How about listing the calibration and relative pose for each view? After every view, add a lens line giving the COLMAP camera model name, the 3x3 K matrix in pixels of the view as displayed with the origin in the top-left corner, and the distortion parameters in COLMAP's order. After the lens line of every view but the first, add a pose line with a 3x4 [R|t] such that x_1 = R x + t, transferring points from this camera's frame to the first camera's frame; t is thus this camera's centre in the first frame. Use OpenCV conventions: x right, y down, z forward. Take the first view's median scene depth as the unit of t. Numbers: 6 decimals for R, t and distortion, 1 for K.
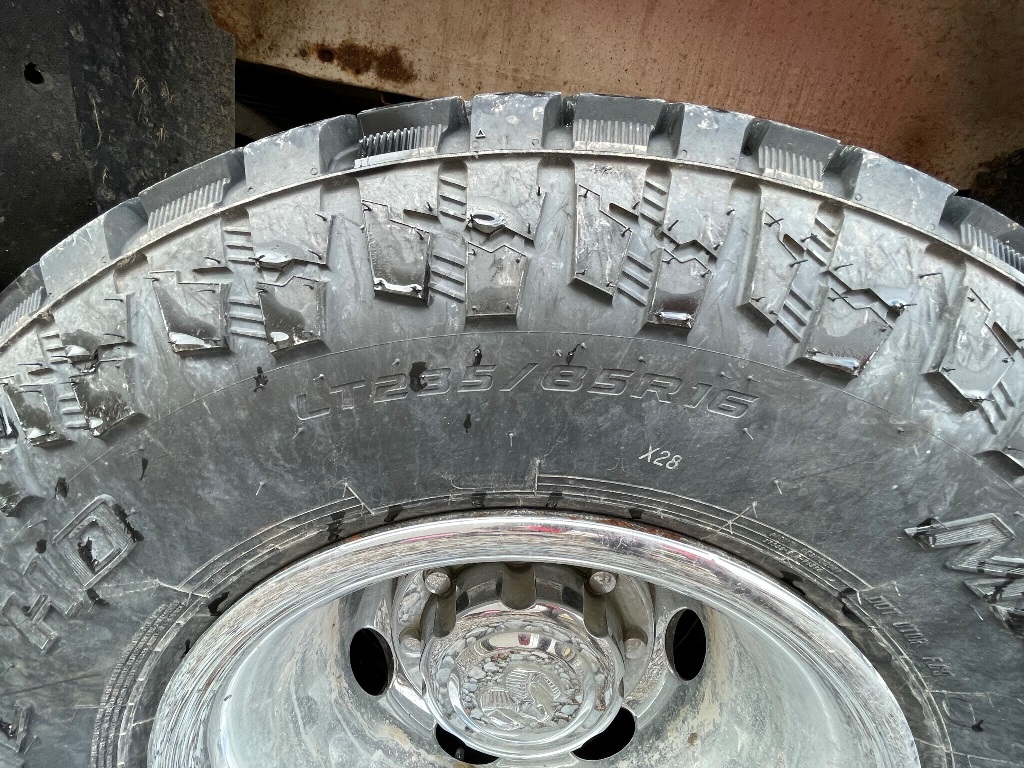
lens RADIAL K [[470.3, 0, 512.4], [0, 470.3, 385.5], [0, 0, 1]] dist [-0.002618, -0.000157]
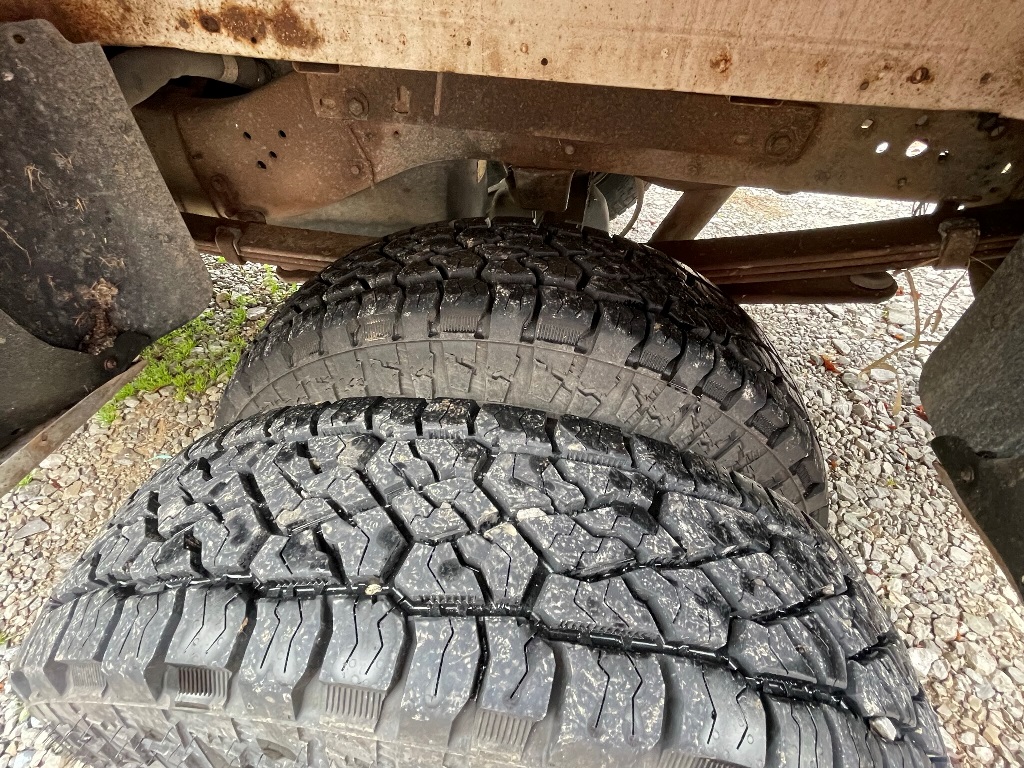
lens RADIAL K [[470.3, 0, 512.1], [0, 470.3, 386.3], [0, 0, 1]] dist [-0.002618, -0.000157]
pose [[0.987103, -0.020297, -0.158794, 0.217981], [0.089965, 0.890807, 0.445387, -0.464233], [0.132415, -0.453929, 0.881144, 0.092631]]
